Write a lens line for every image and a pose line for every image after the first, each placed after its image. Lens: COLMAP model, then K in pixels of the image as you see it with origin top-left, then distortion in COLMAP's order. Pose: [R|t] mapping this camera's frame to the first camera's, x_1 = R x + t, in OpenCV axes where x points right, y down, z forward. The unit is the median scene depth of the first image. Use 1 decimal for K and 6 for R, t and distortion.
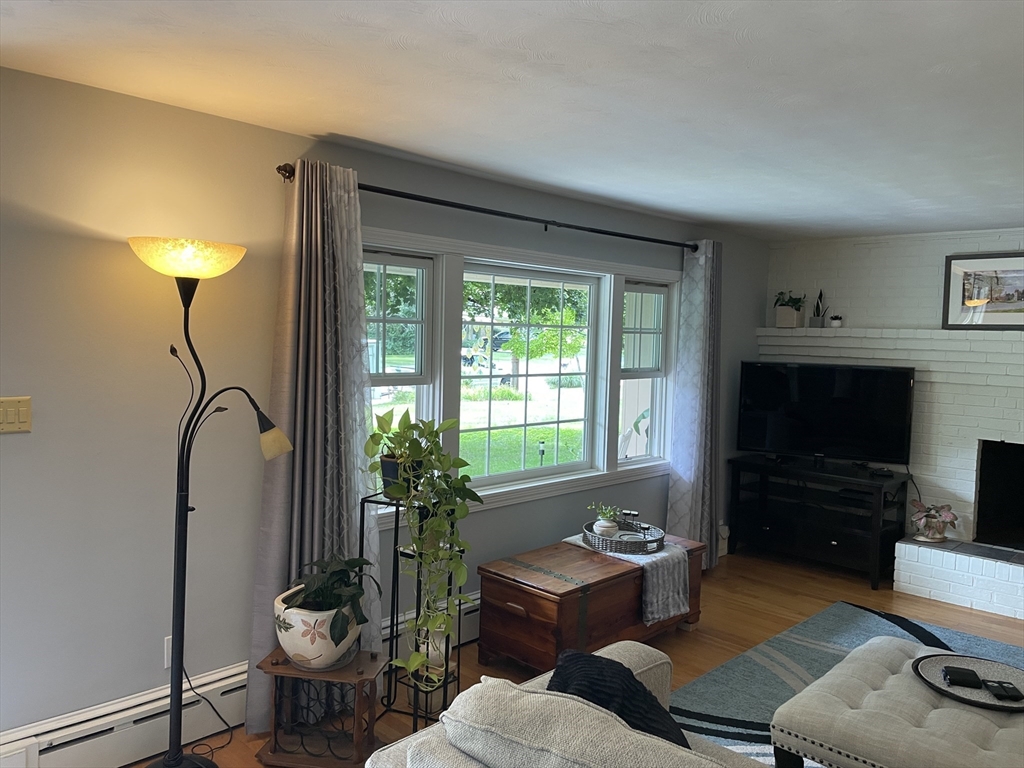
lens RADIAL K [[775.3, 0, 510.1], [0, 775.3, 383.2], [0, 0, 1]] dist [0.061977, -0.075044]
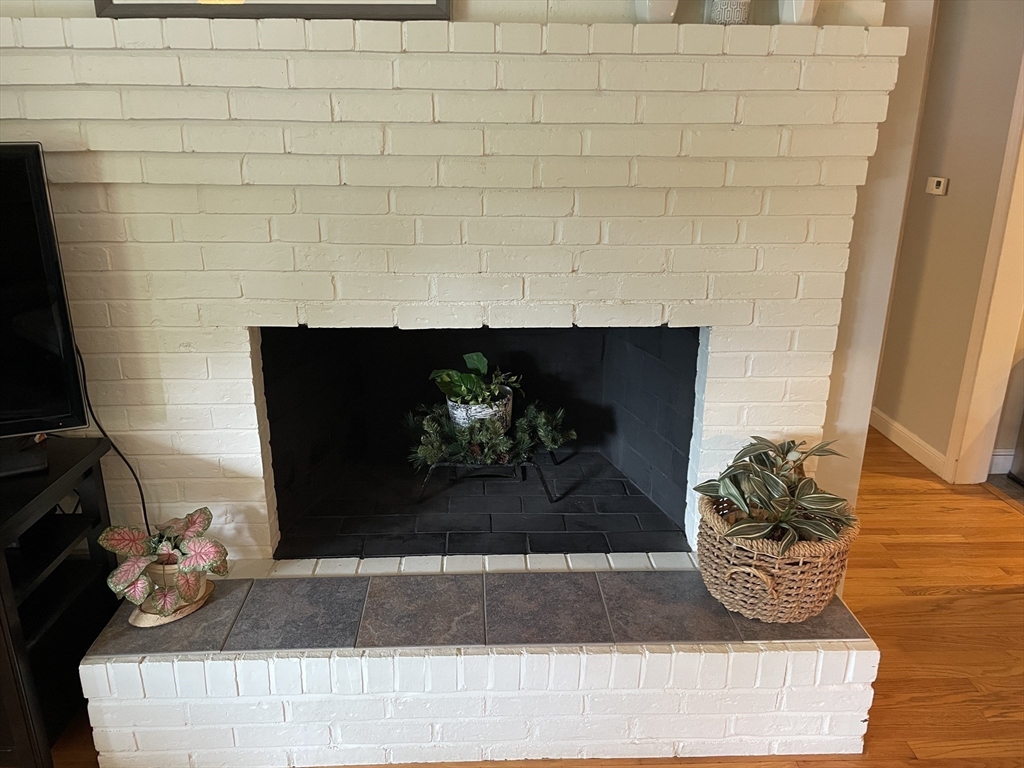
lens RADIAL K [[775.3, 0, 507.3], [0, 775.3, 384.4], [0, 0, 1]] dist [0.061977, -0.075044]
pose [[0.684557, -0.250949, 0.684402, 0.415511], [0.061508, 0.955412, 0.288798, -0.006607], [-0.726360, -0.155602, 0.669470, 0.646996]]
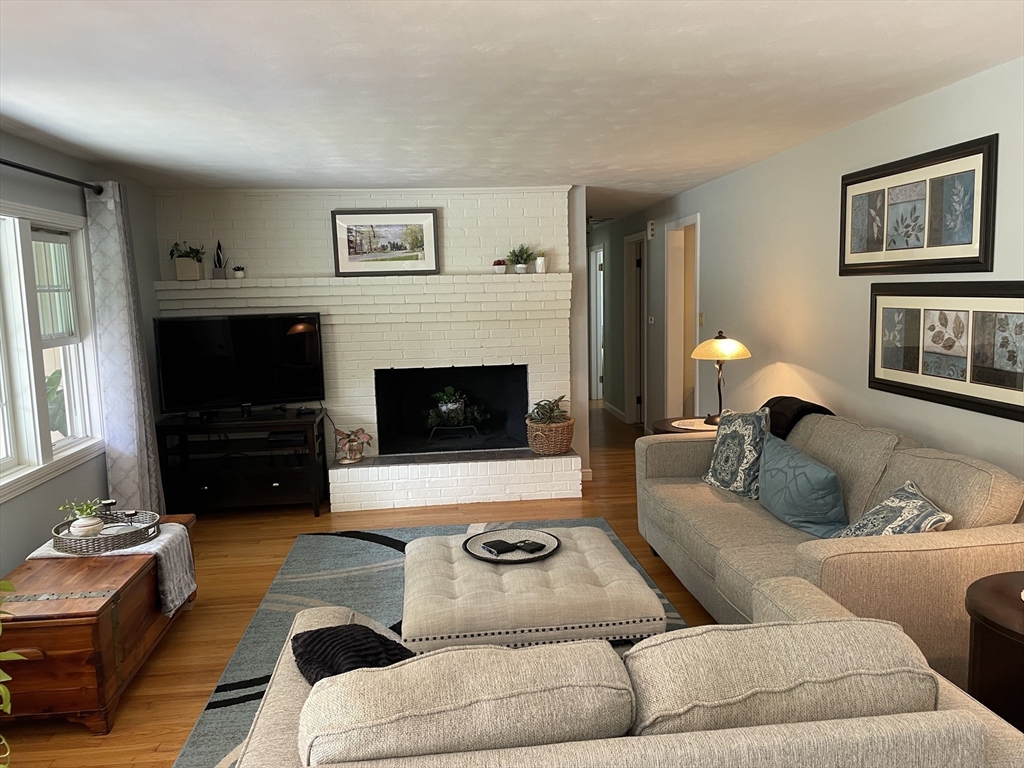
lens RADIAL K [[775.3, 0, 516.2], [0, 775.3, 386.9], [0, 0, 1]] dist [0.061977, -0.075044]
pose [[0.628646, -0.140530, 0.764889, -0.171708], [0.091799, 0.990071, 0.106454, -0.007549], [-0.772255, 0.003294, 0.635305, 0.090283]]
